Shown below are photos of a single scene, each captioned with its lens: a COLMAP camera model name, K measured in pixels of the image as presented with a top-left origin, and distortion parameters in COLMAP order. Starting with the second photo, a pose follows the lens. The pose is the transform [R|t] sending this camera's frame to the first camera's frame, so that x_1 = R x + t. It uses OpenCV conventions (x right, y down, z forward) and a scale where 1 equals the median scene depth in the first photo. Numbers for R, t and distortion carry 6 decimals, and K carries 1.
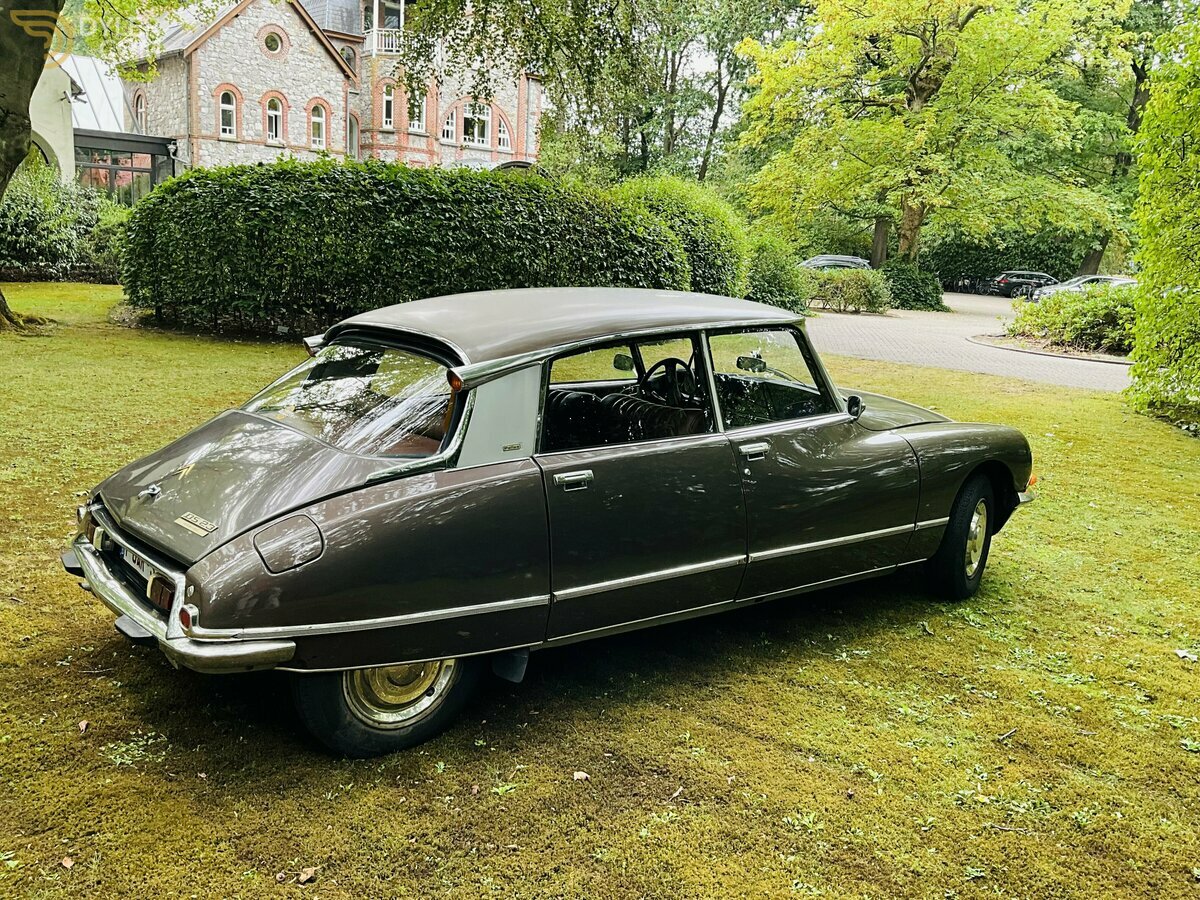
lens RADIAL K [[982.4, 0, 606.4], [0, 982.4, 468.7], [0, 0, 1]] dist [0.032803, -0.074813]
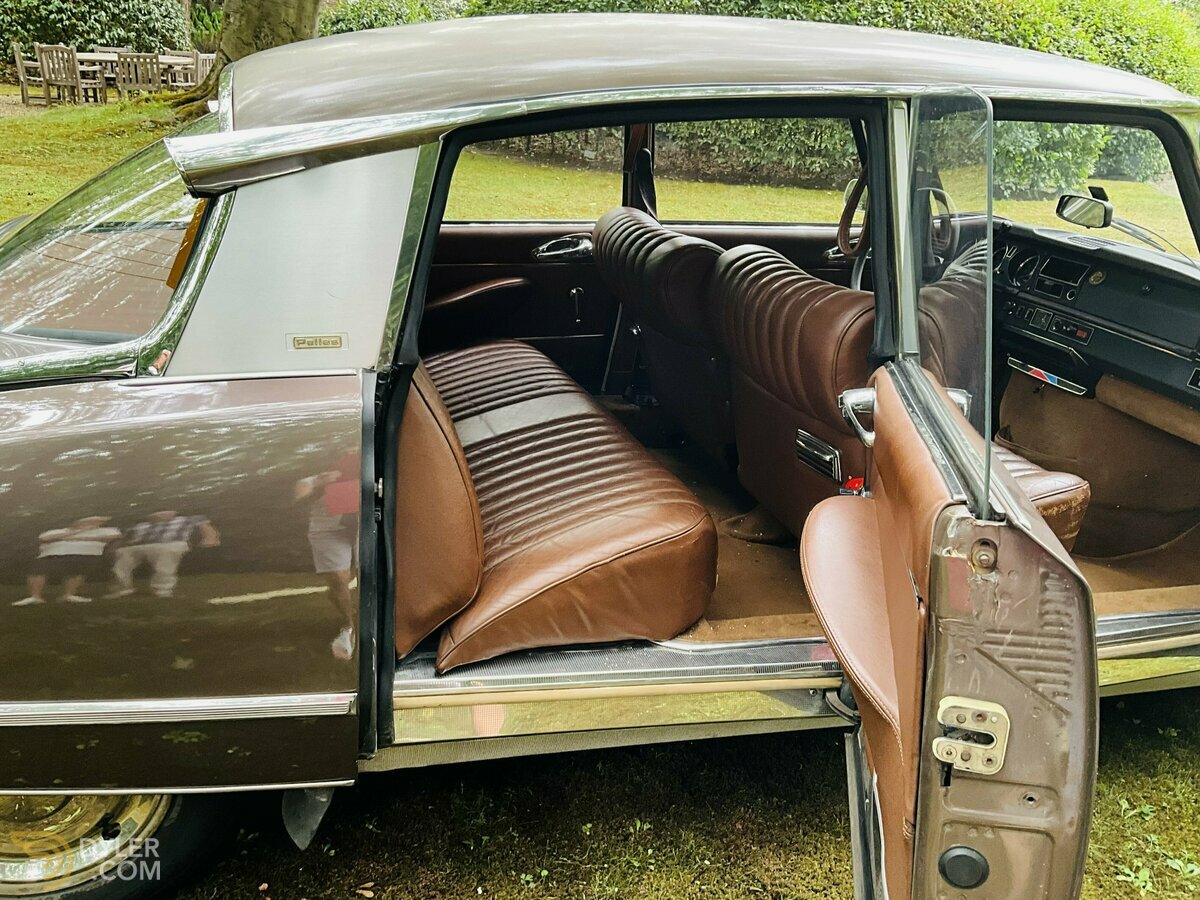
lens RADIAL K [[982.4, 0, 591.3], [0, 982.4, 486.5], [0, 0, 1]] dist [0.032803, -0.074813]
pose [[0.921212, 0.166851, -0.351468, 0.027271], [-0.106869, 0.977143, 0.183768, -0.008024], [0.374096, -0.131728, 0.917987, 0.100040]]
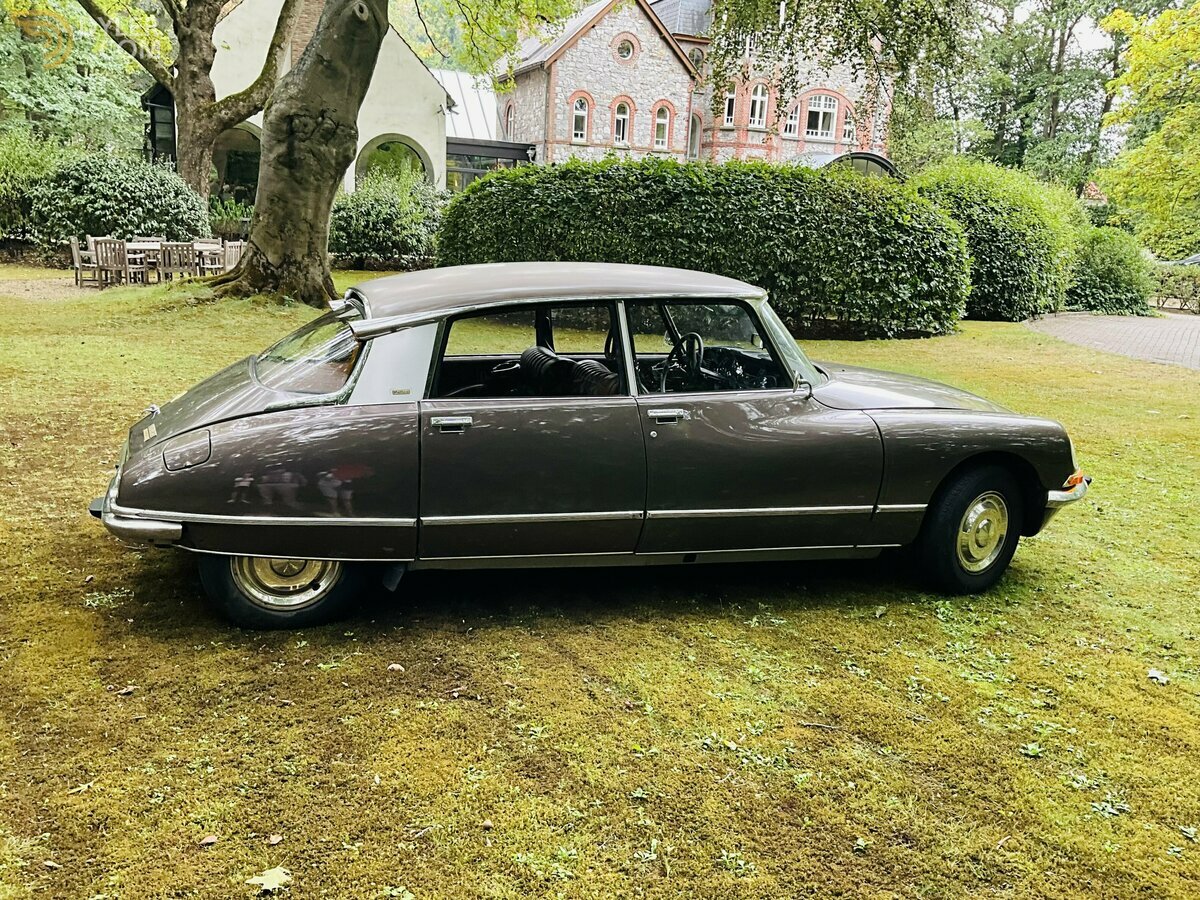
lens RADIAL K [[982.4, 0, 599.7], [0, 982.4, 463.6], [0, 0, 1]] dist [0.032803, -0.074813]
pose [[0.933050, 0.074523, -0.351943, 0.085140], [-0.074850, 0.997114, 0.012698, 0.004896], [0.351874, 0.014495, 0.935935, -0.003035]]
